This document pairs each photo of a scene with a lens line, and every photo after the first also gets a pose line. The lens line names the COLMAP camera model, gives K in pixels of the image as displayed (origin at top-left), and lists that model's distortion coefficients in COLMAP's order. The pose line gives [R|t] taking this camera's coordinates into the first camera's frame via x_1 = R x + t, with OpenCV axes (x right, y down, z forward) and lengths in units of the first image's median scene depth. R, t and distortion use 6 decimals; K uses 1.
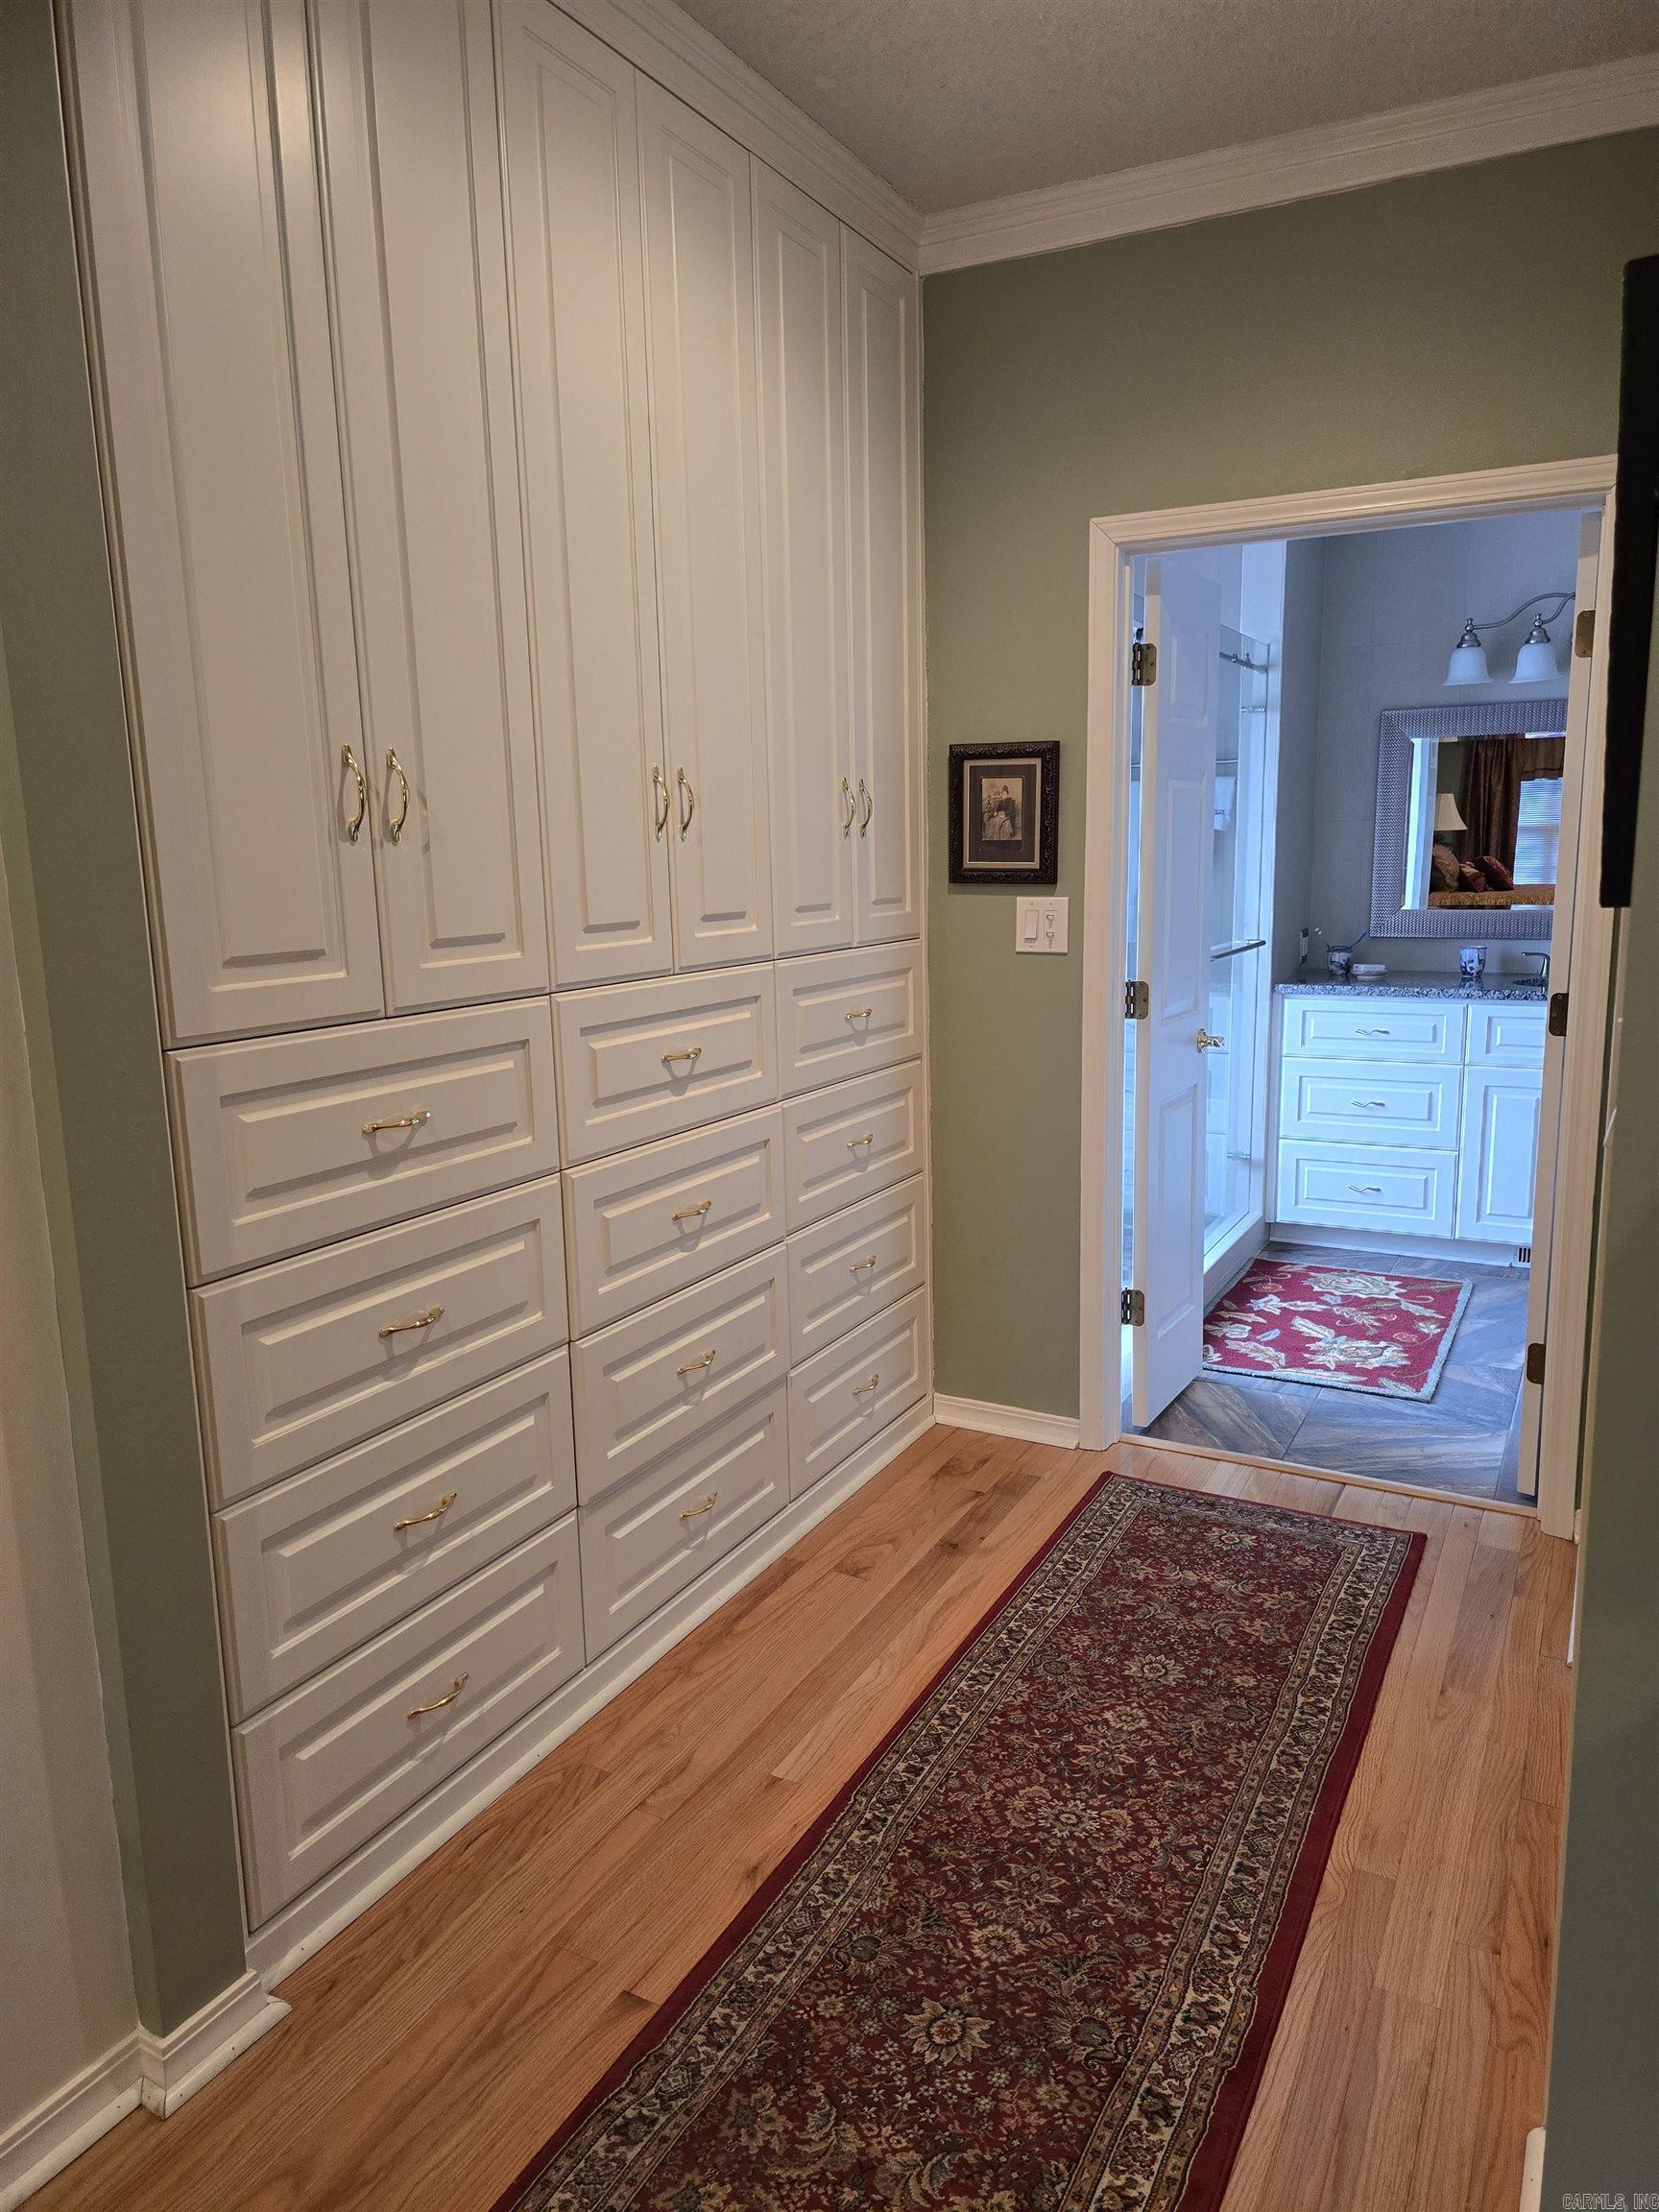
lens RADIAL K [[1485.5, 0, 844.9], [0, 1485.5, 1108.0], [0, 0, 1]] dist [0.063187, -0.053618]
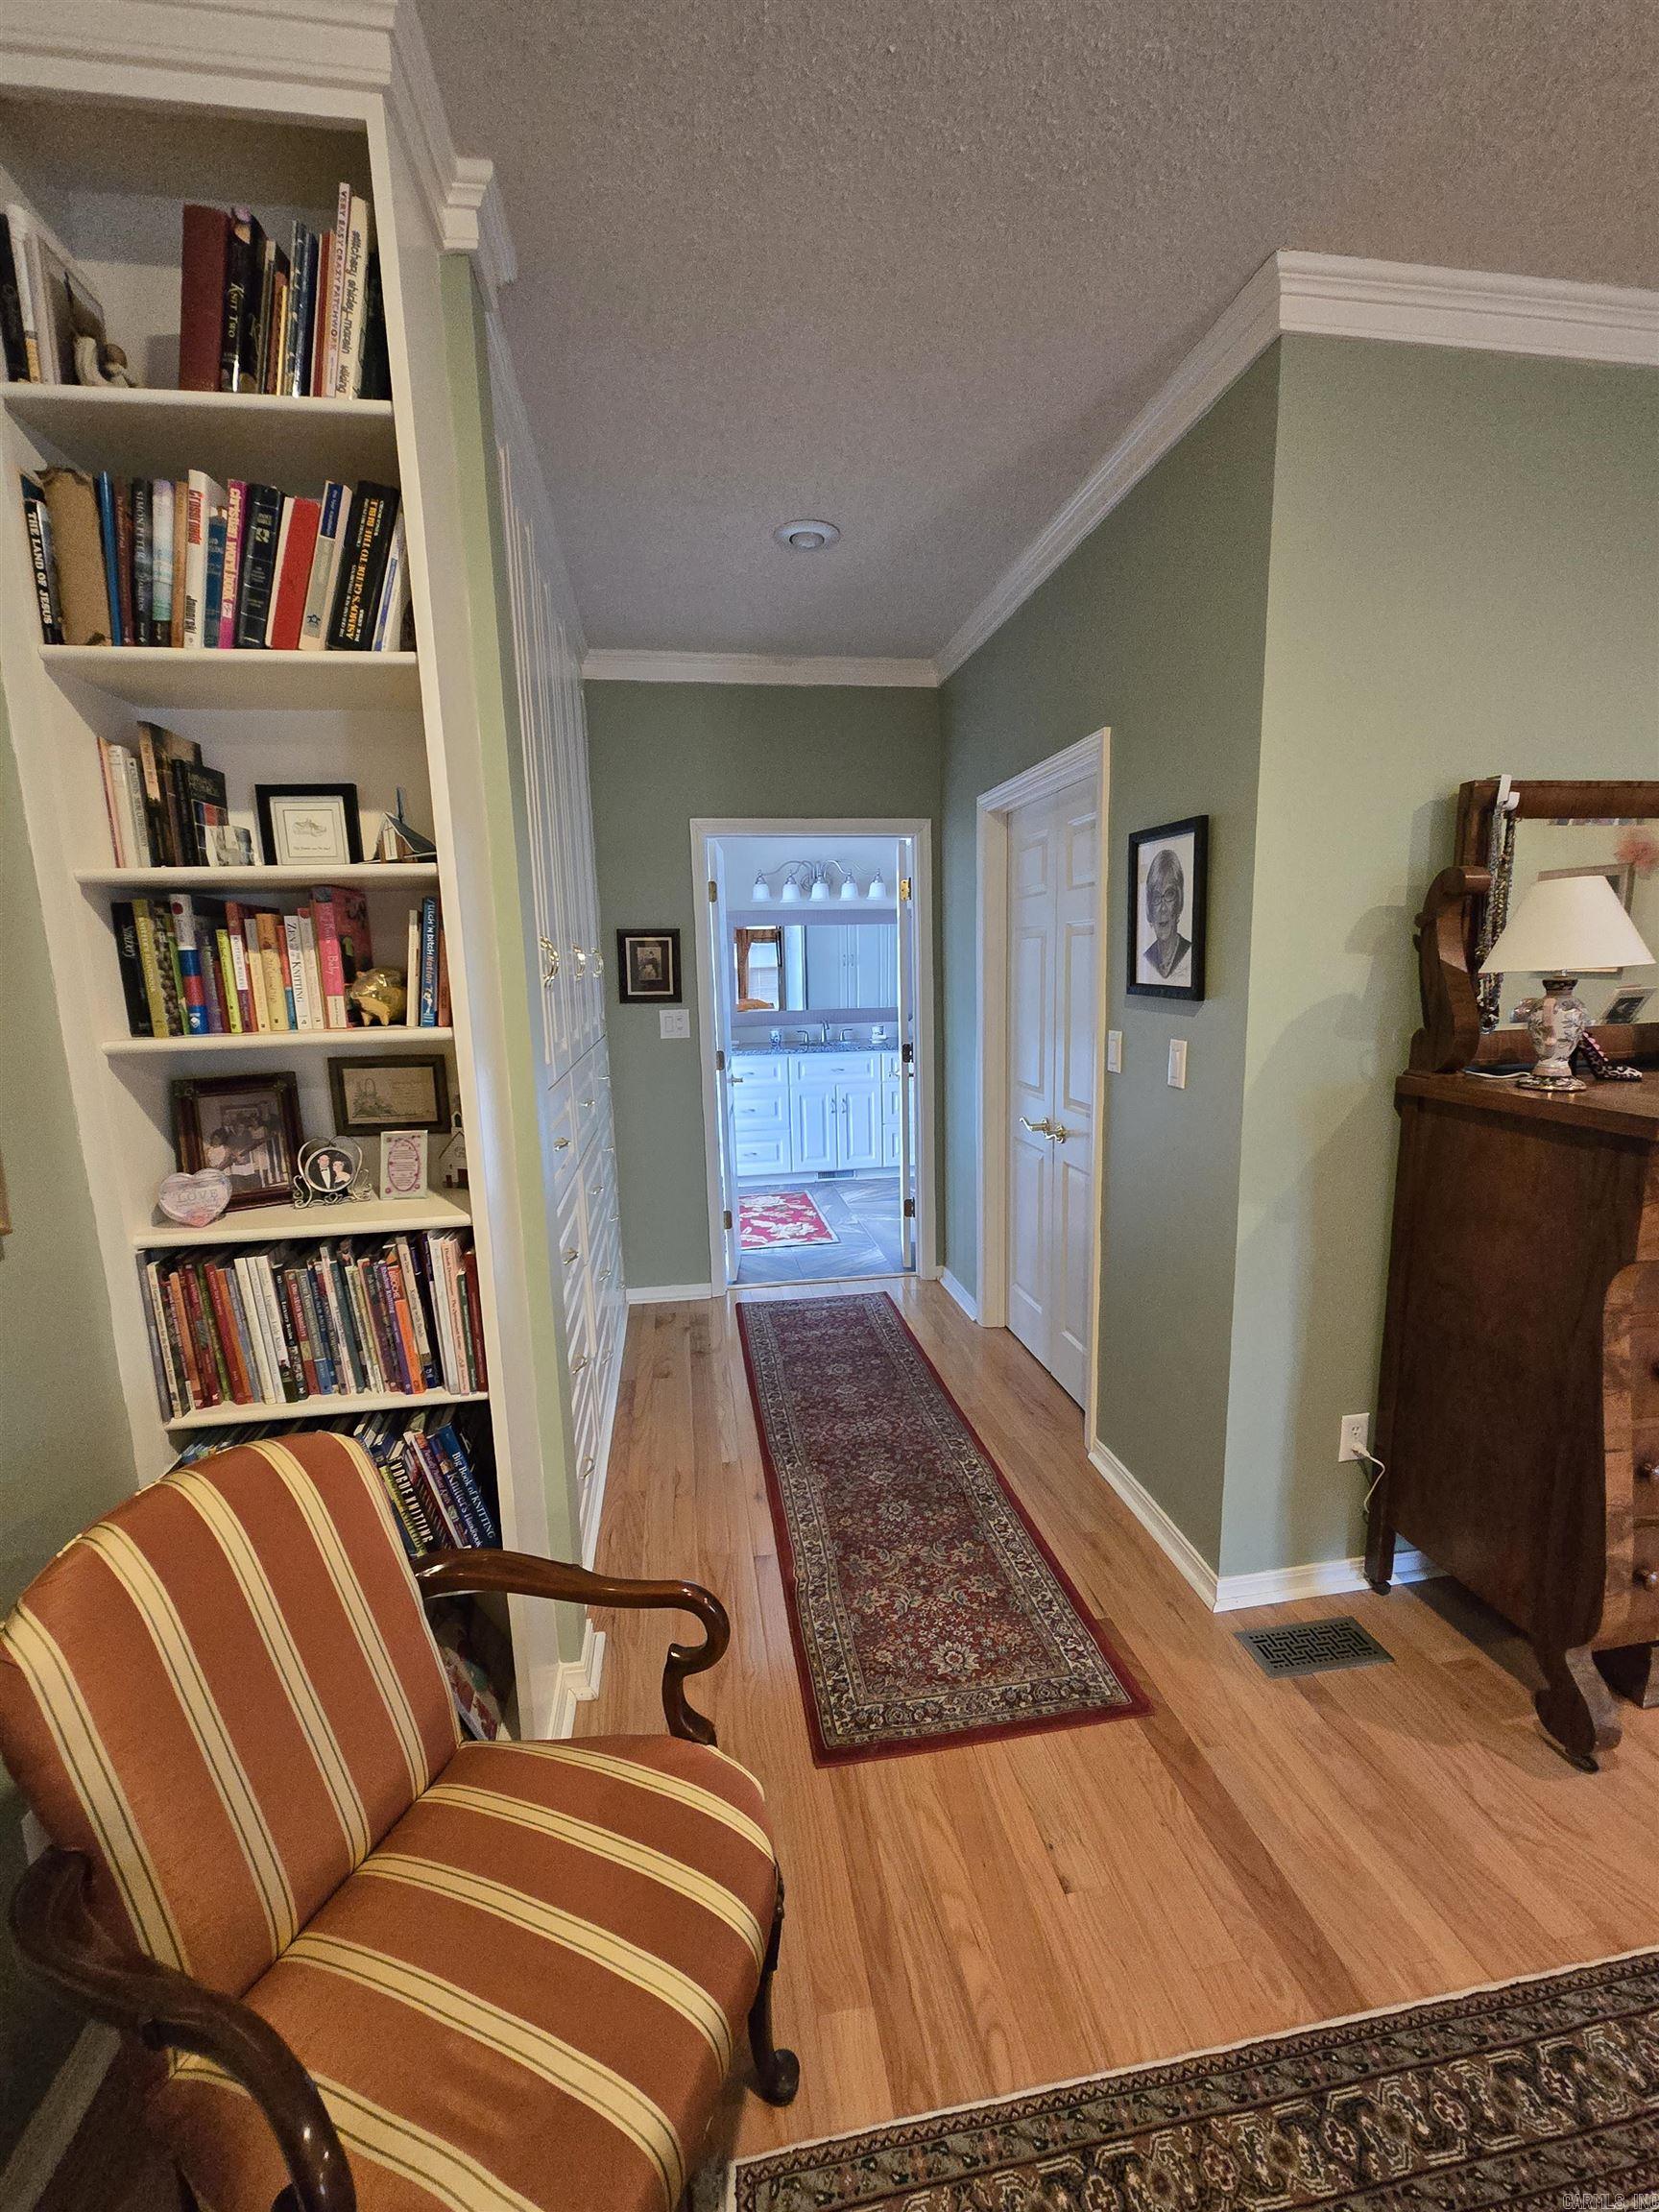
lens RADIAL K [[908.7, 0, 826.6], [0, 908.7, 1115.6], [0, 0, 1]] dist [-0.008976, 0.005008]
pose [[0.798529, -0.104240, 0.592862, -0.338775], [0.119640, 0.992727, 0.013403, -0.000217], [-0.589947, 0.060227, 0.805193, -0.027628]]
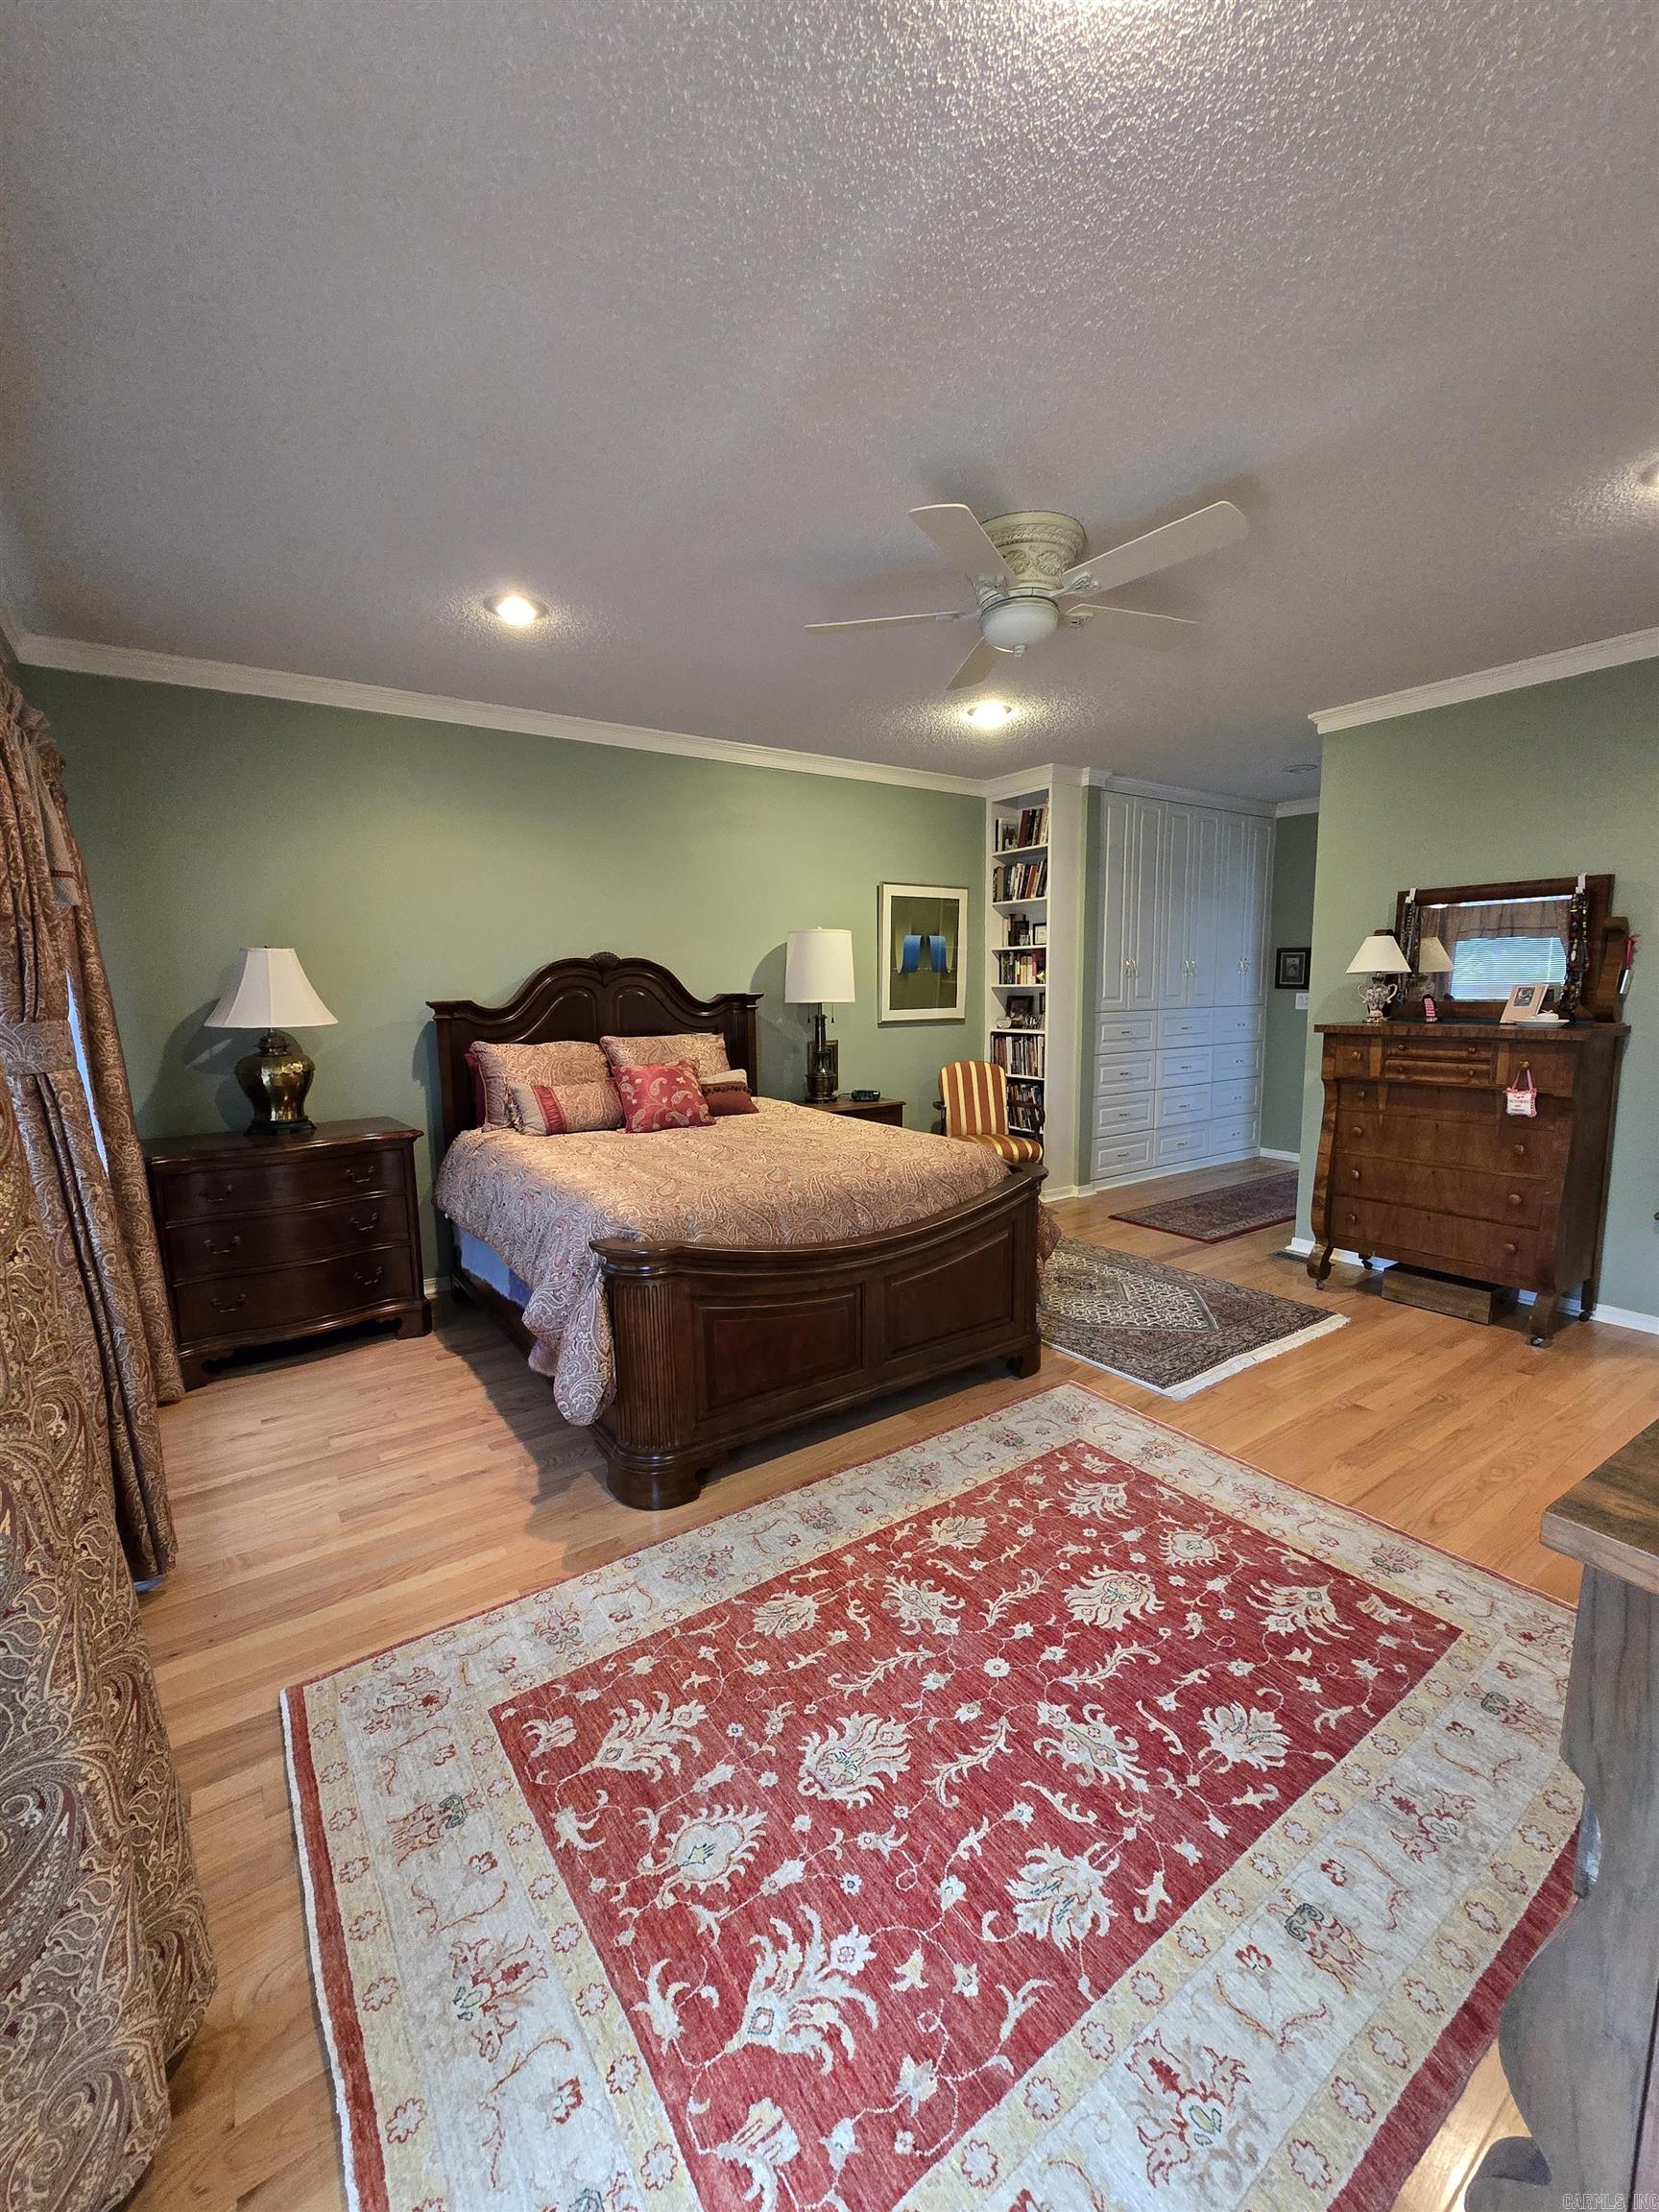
lens RADIAL K [[908.7, 0, 826.9], [0, 908.7, 1107.1], [0, 0, 1]] dist [-0.008976, 0.005008]
pose [[0.888529, 0.068974, -0.453607, 0.100026], [-0.083794, 0.996403, -0.012627, 0.189590], [0.451105, 0.049229, 0.891112, -1.062584]]
